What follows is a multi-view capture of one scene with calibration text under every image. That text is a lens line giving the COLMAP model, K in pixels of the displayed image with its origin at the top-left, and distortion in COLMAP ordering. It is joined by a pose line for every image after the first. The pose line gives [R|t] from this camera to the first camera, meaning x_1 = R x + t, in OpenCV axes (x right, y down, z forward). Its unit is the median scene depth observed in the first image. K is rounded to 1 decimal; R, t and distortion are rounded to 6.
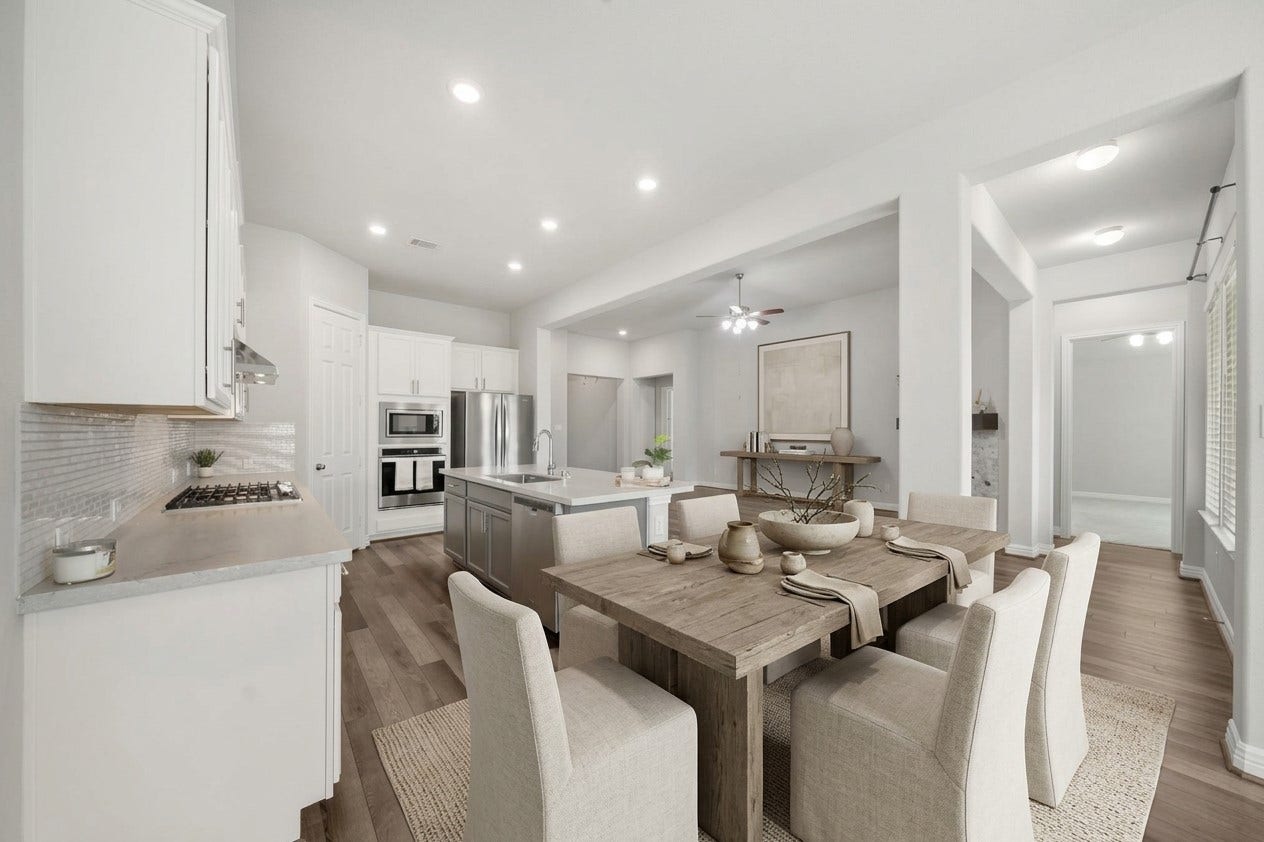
lens RADIAL K [[434.6, 0, 630.8], [0, 434.6, 427.7], [0, 0, 1]] dist [-0.000844, -0.000062]
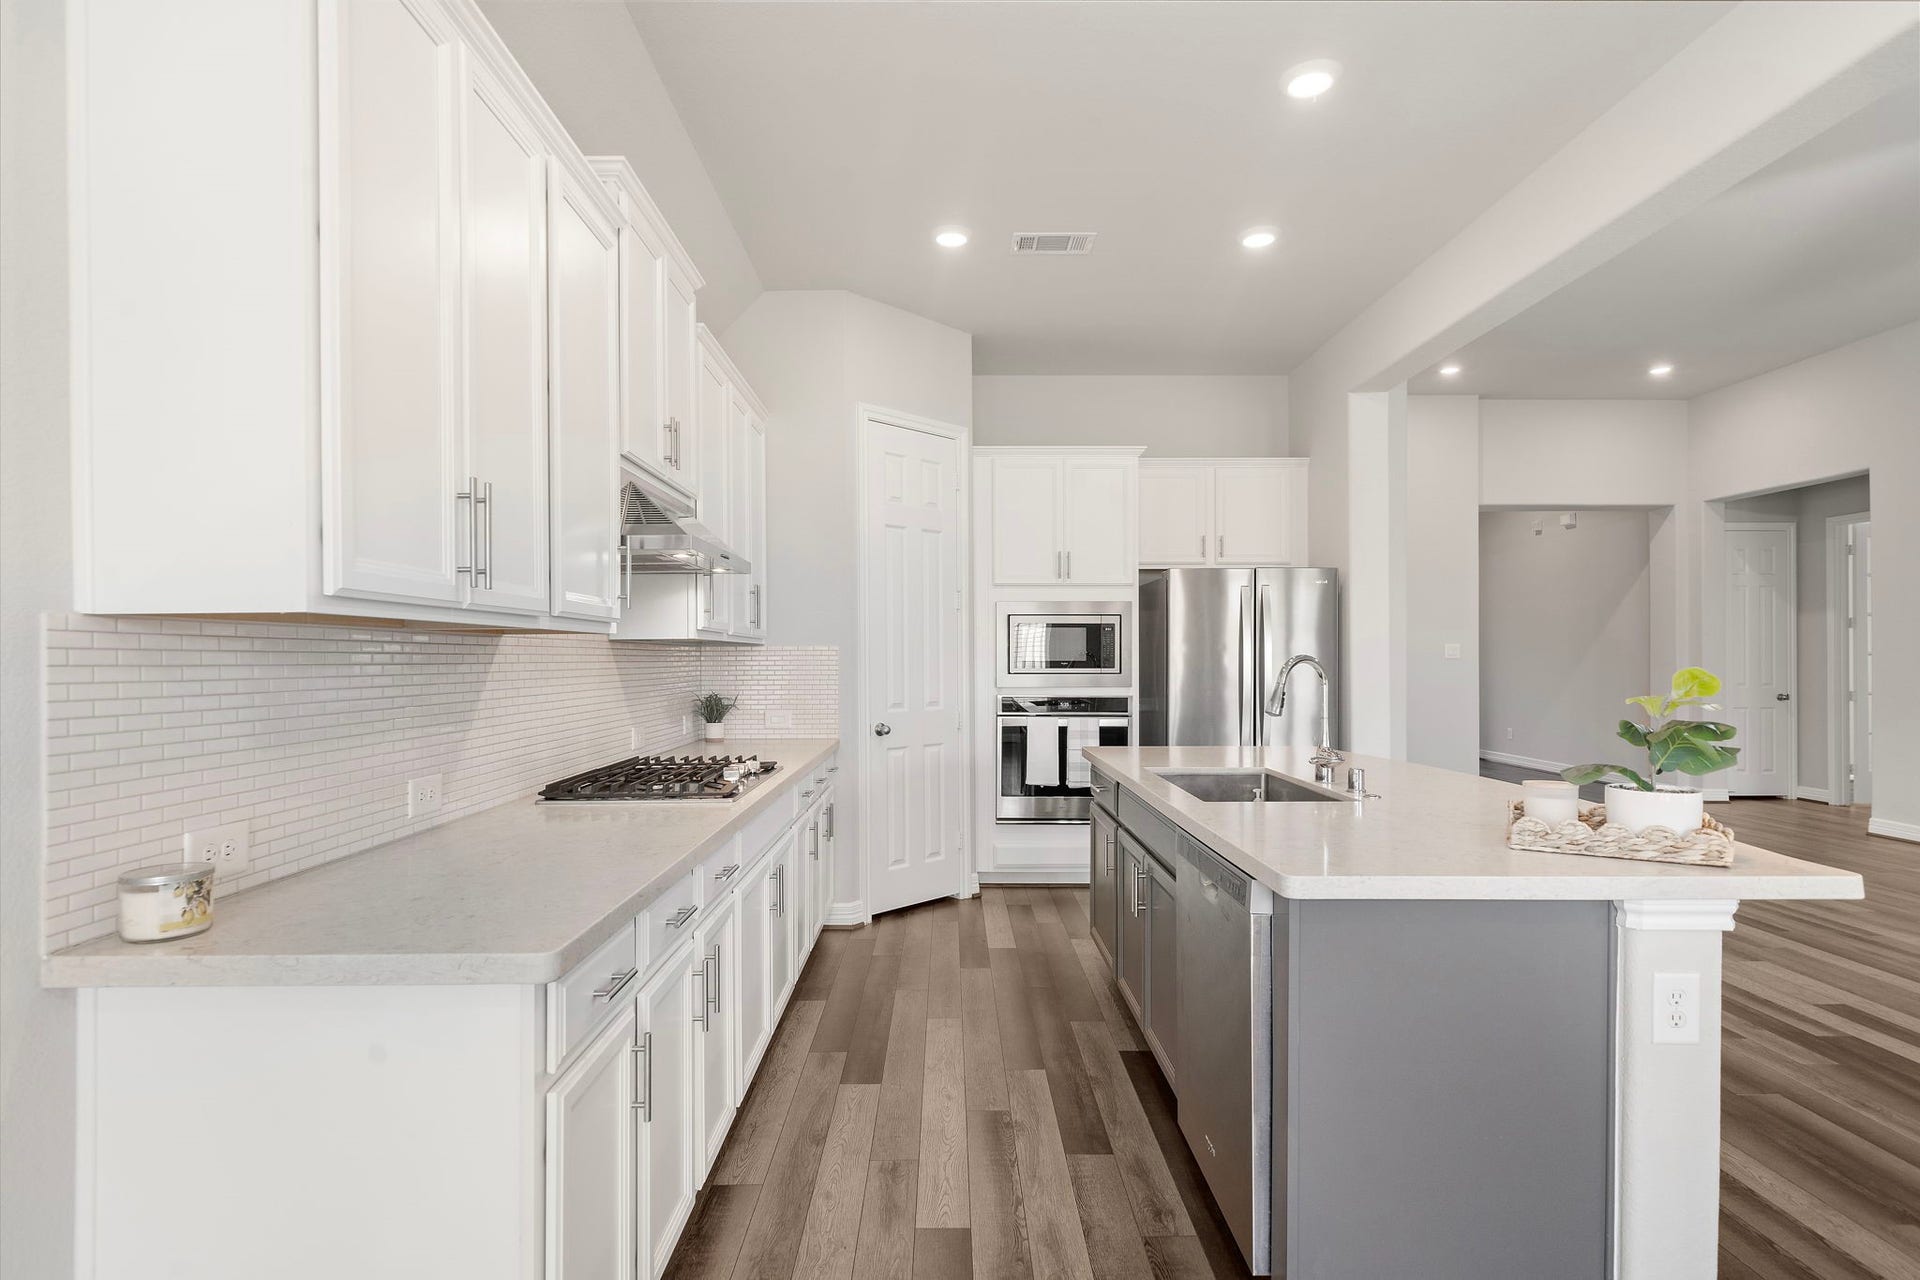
lens RADIAL K [[934.3, 0, 954.9], [0, 934.3, 655.2], [0, 0, 1]] dist [0.001507, 0.000234]
pose [[0.763727, -0.007179, -0.645500, 0.109475], [0.008294, 0.999965, -0.001309, 0.003617], [0.645487, -0.004354, 0.763759, 0.296788]]
